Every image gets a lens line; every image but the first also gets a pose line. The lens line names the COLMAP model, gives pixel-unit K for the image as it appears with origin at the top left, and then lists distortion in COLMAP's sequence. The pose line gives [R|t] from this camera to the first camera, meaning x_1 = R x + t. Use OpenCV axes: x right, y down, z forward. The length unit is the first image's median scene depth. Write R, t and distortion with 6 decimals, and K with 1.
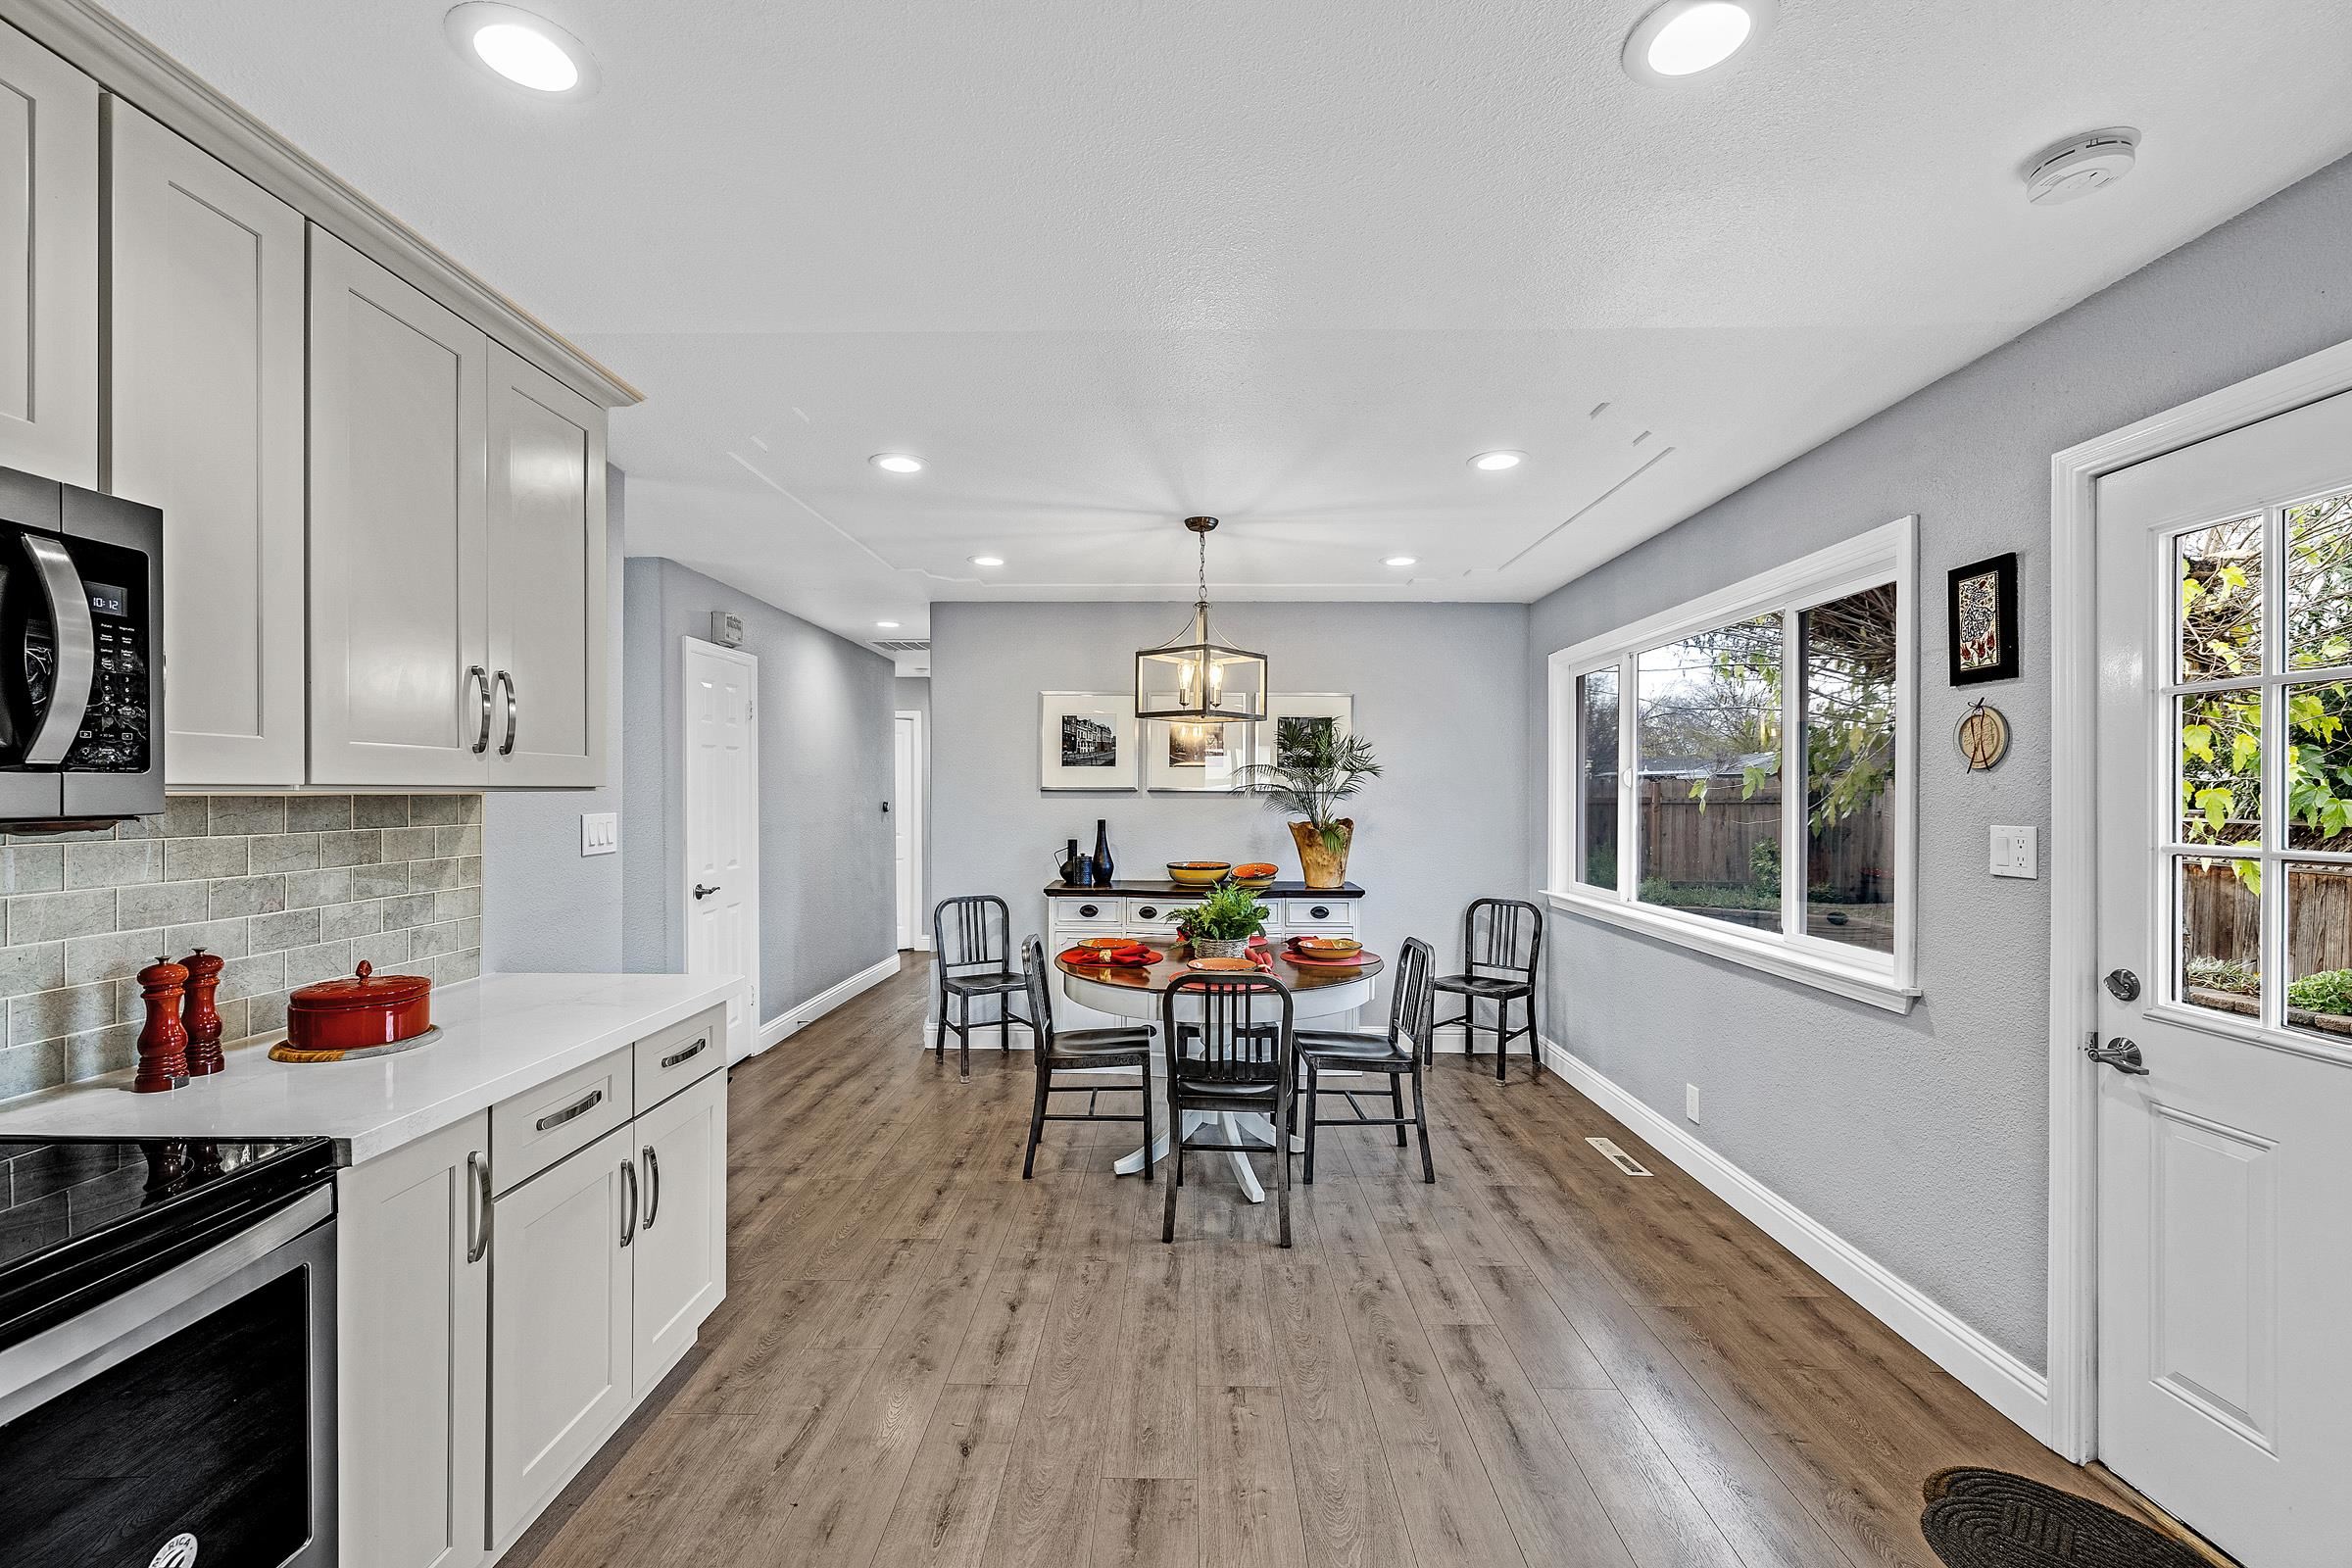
lens RADIAL K [[997.5, 0, 1177.6], [0, 997.5, 806.2], [0, 0, 1]] dist [0.000263, 0.000034]
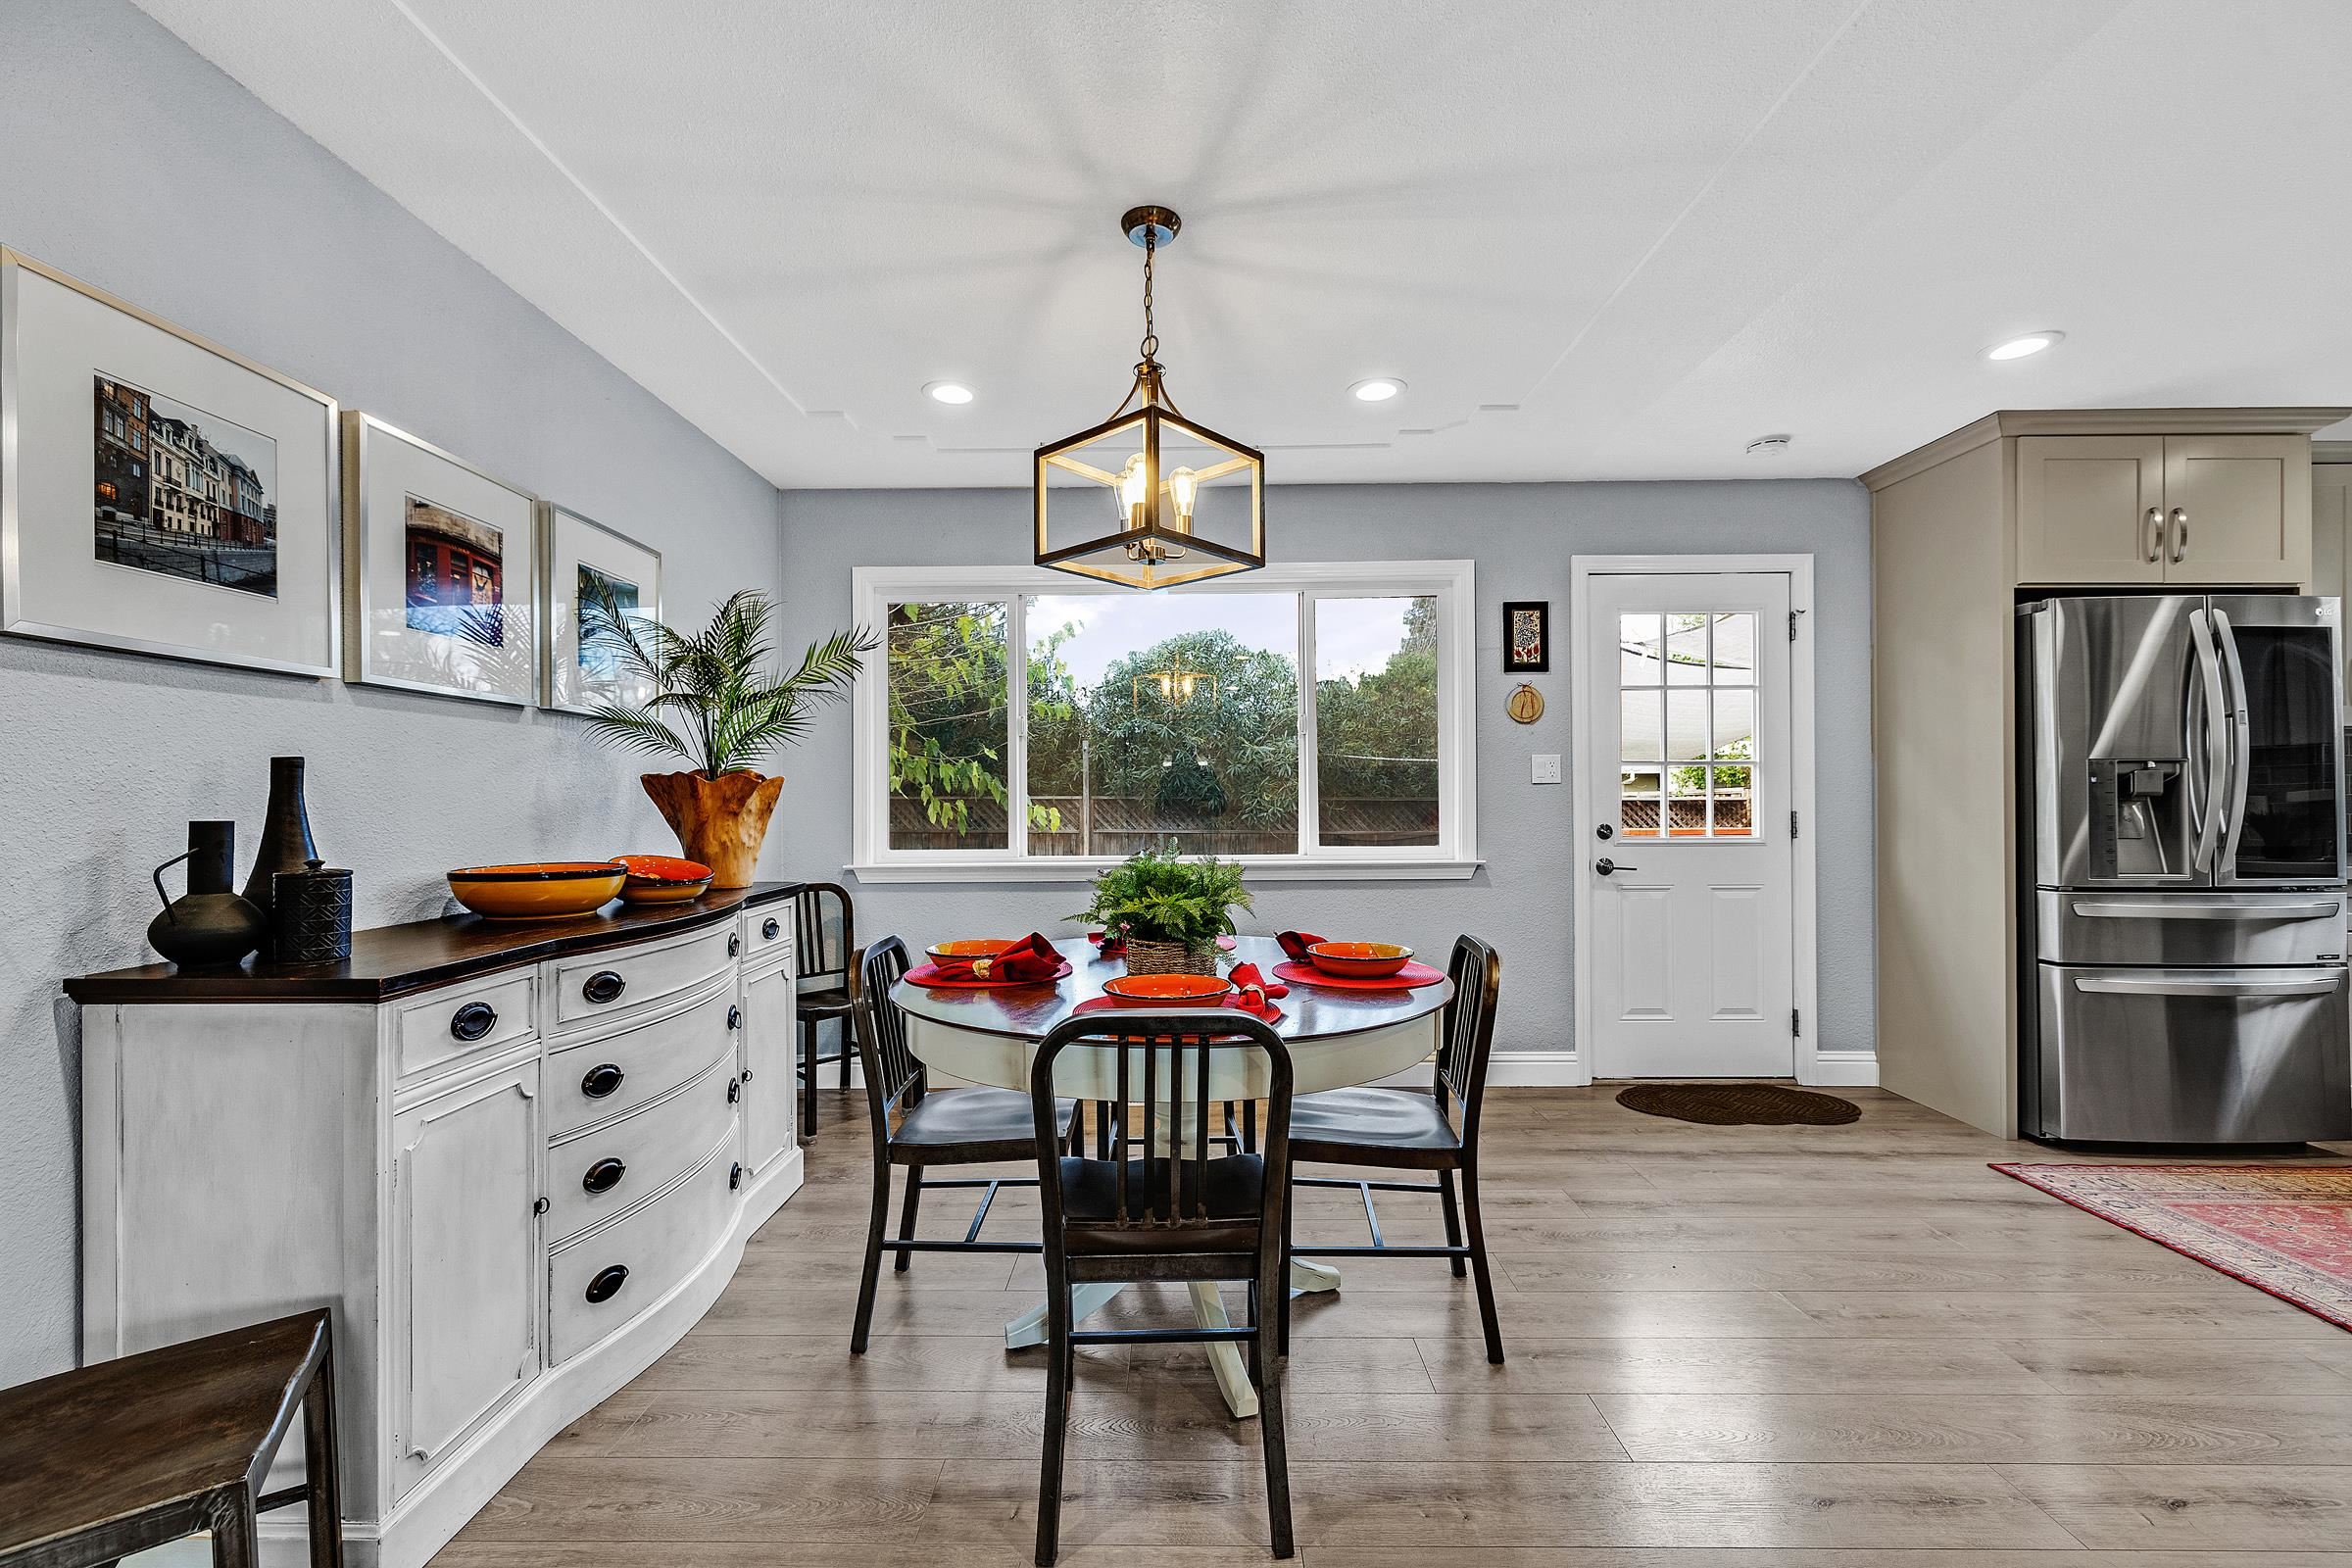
lens RADIAL K [[981.7, 0, 1170.2], [0, 981.7, 792.3], [0, 0, 1]] dist [-0.000564, -0.000076]
pose [[0.000331, -0.002662, 0.999996, -0.883668], [0.018872, 0.999818, 0.002656, 0.067045], [-0.999822, 0.018871, 0.000381, 1.607462]]
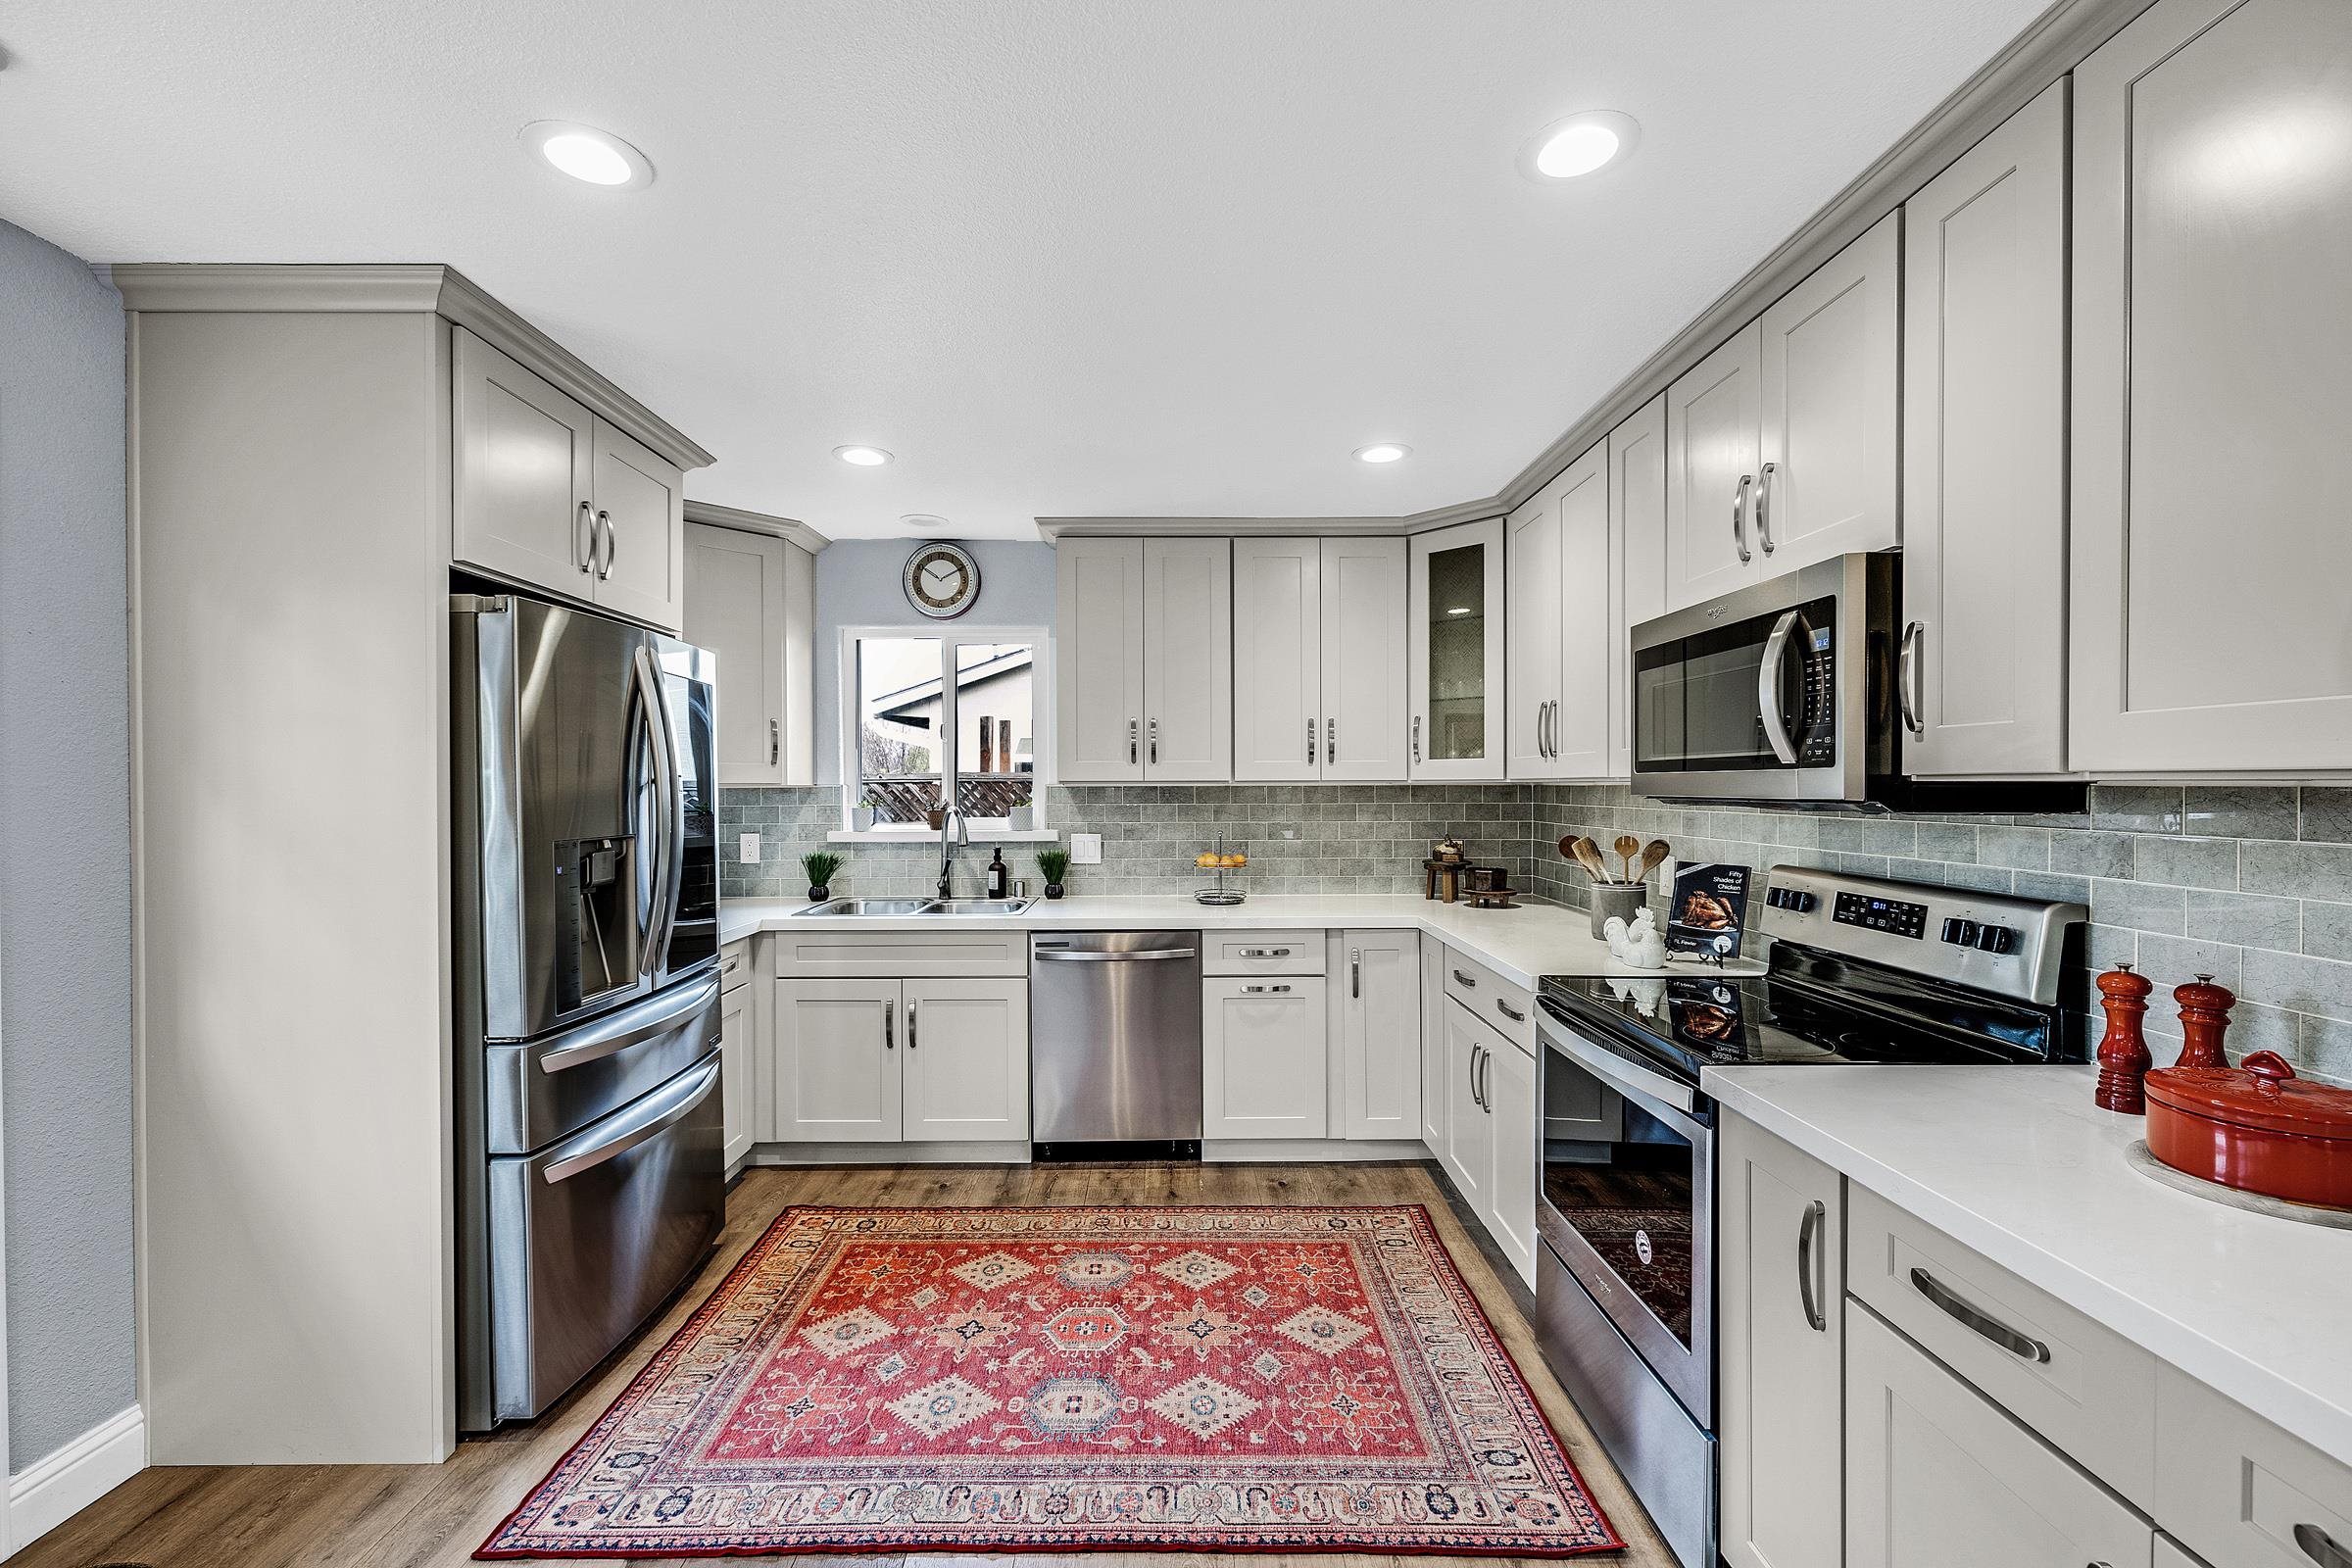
lens RADIAL K [[994.8, 0, 1169.4], [0, 994.8, 768.4], [0, 0, 1]] dist [-0.001004, -0.000134]
pose [[-0.999804, 0.000975, -0.019757, -0.088392], [0.000924, 0.999996, 0.002576, -0.020314], [0.019759, 0.002557, -0.999801, 1.296139]]
